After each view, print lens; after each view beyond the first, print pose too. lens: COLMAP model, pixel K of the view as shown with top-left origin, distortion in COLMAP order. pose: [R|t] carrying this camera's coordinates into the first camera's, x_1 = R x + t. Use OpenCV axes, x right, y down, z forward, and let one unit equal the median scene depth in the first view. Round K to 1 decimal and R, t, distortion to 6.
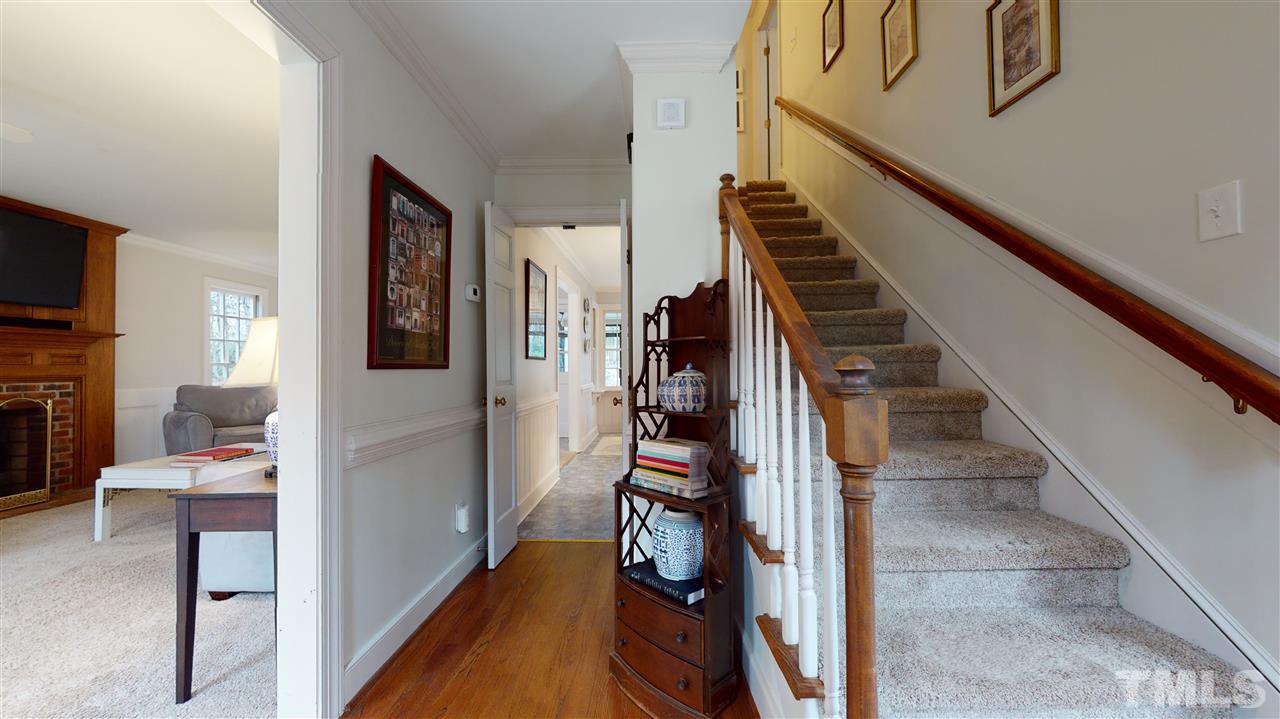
lens RADIAL K [[470.6, 0, 643.4], [0, 470.6, 362.4], [0, 0, 1]] dist [0.001261, 0.000064]
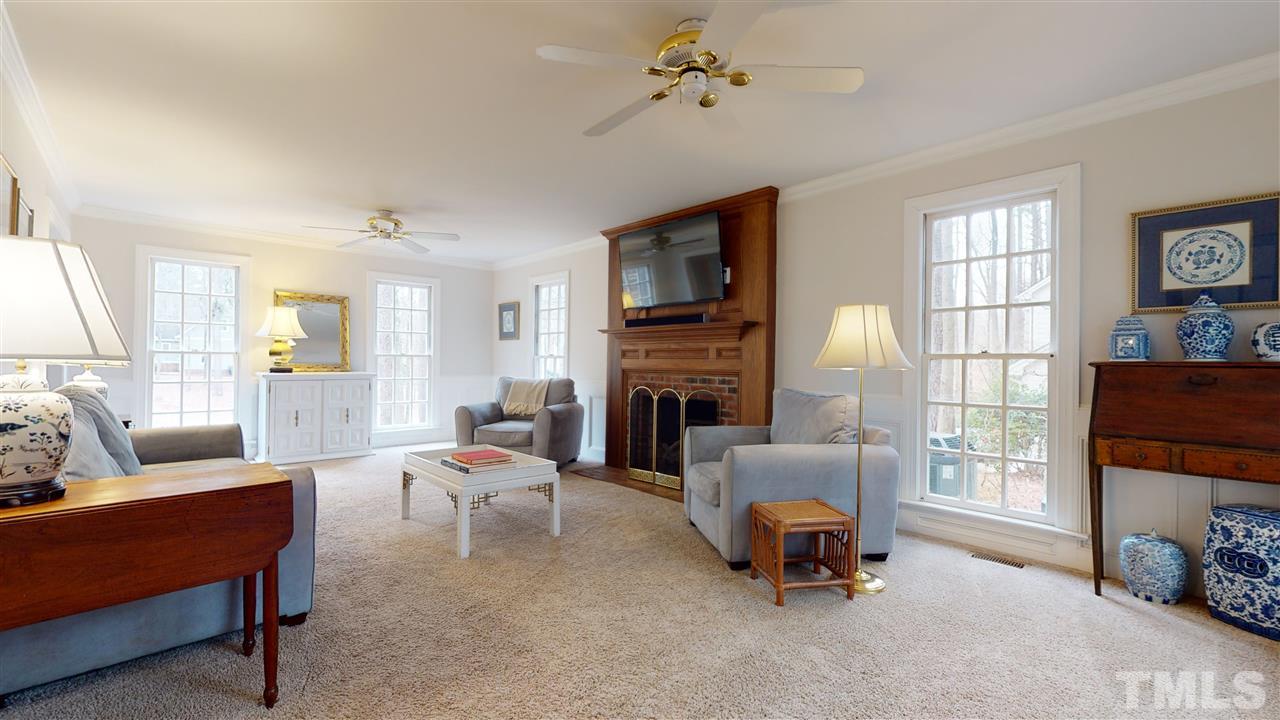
lens RADIAL K [[546.5, 0, 630.4], [0, 546.5, 359.7], [0, 0, 1]] dist [0.017634, 0.000025]
pose [[-0.729703, -0.003943, -0.683752, -0.327061], [0.002252, 0.999964, -0.008170, 0.015730], [0.683760, -0.007502, -0.729668, 1.640204]]
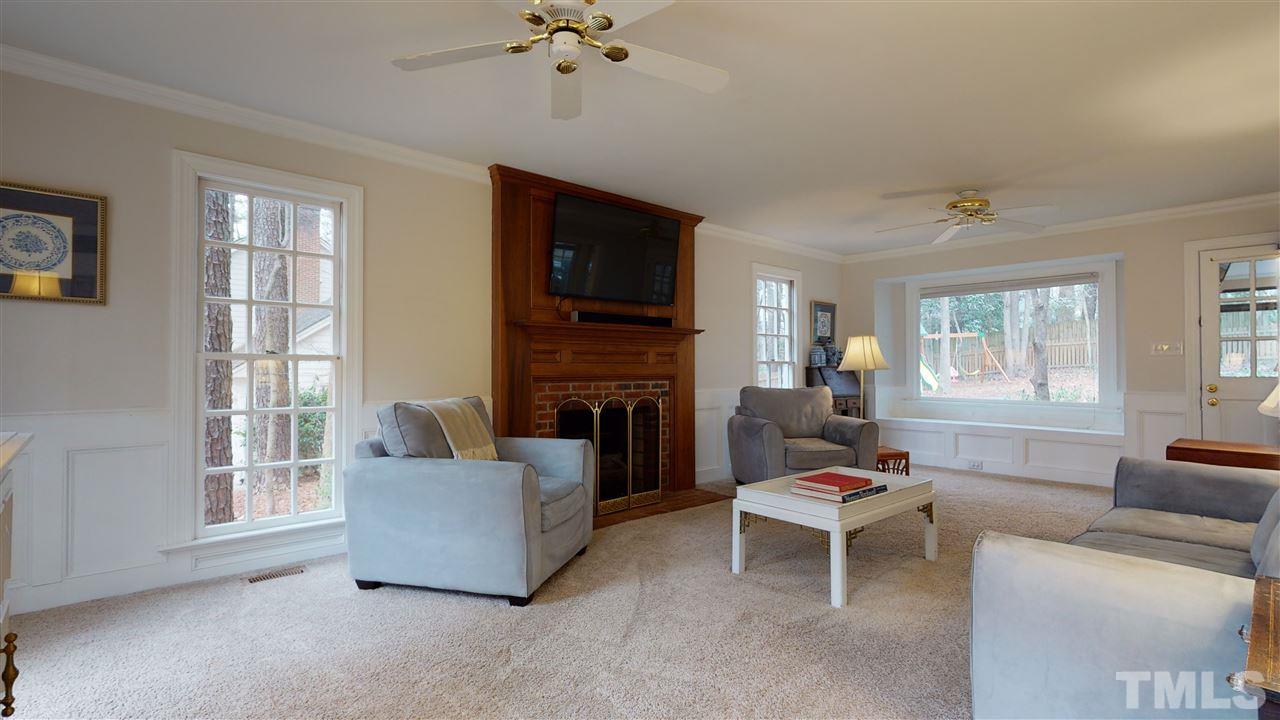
lens RADIAL K [[596.1, 0, 638.8], [0, 596.1, 361.9], [0, 0, 1]] dist [0.003867, 0.001347]
pose [[0.694848, -0.000535, -0.719157, -0.364565], [0.004249, 0.999985, 0.003362, -0.001780], [0.719144, -0.005392, 0.694840, 0.097332]]
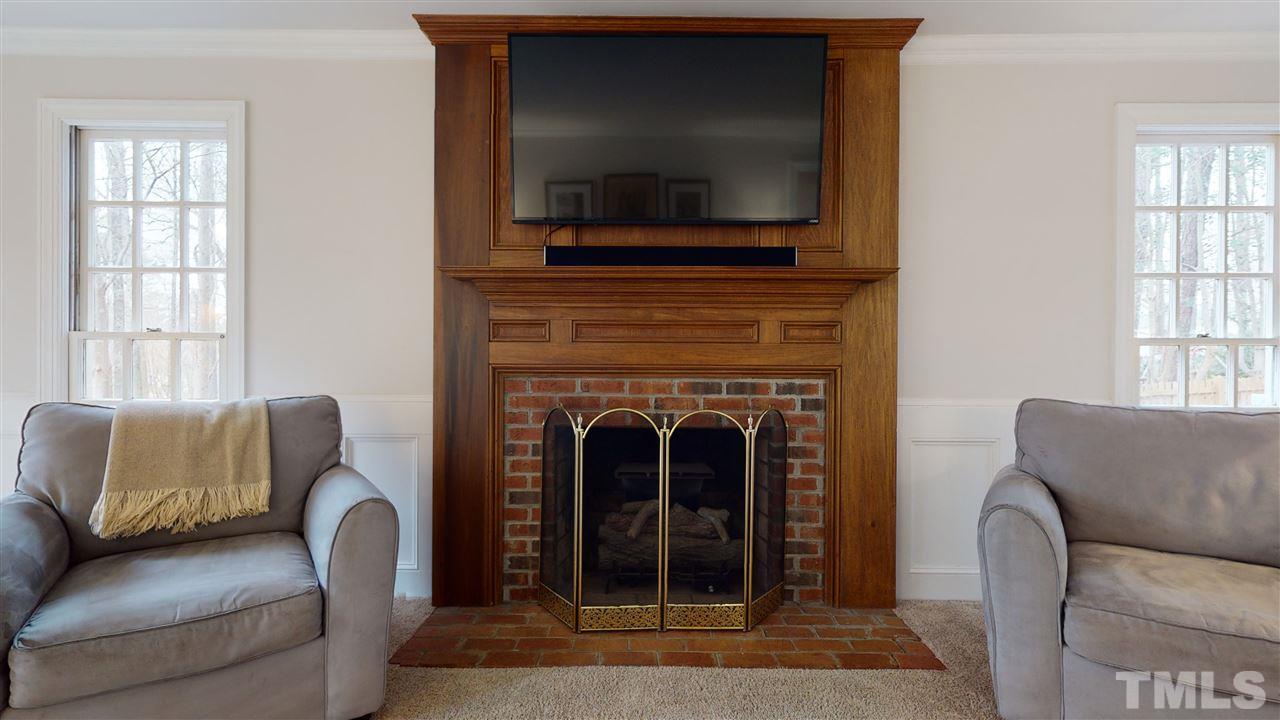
lens RADIAL K [[596.1, 0, 631.2], [0, 596.1, 361.7], [0, 0, 1]] dist [0.003867, 0.001347]
pose [[0.026156, 0.009813, -0.999610, -0.611538], [0.006122, 0.999931, 0.009977, 0.016774], [0.999639, -0.006380, 0.026094, 0.790707]]
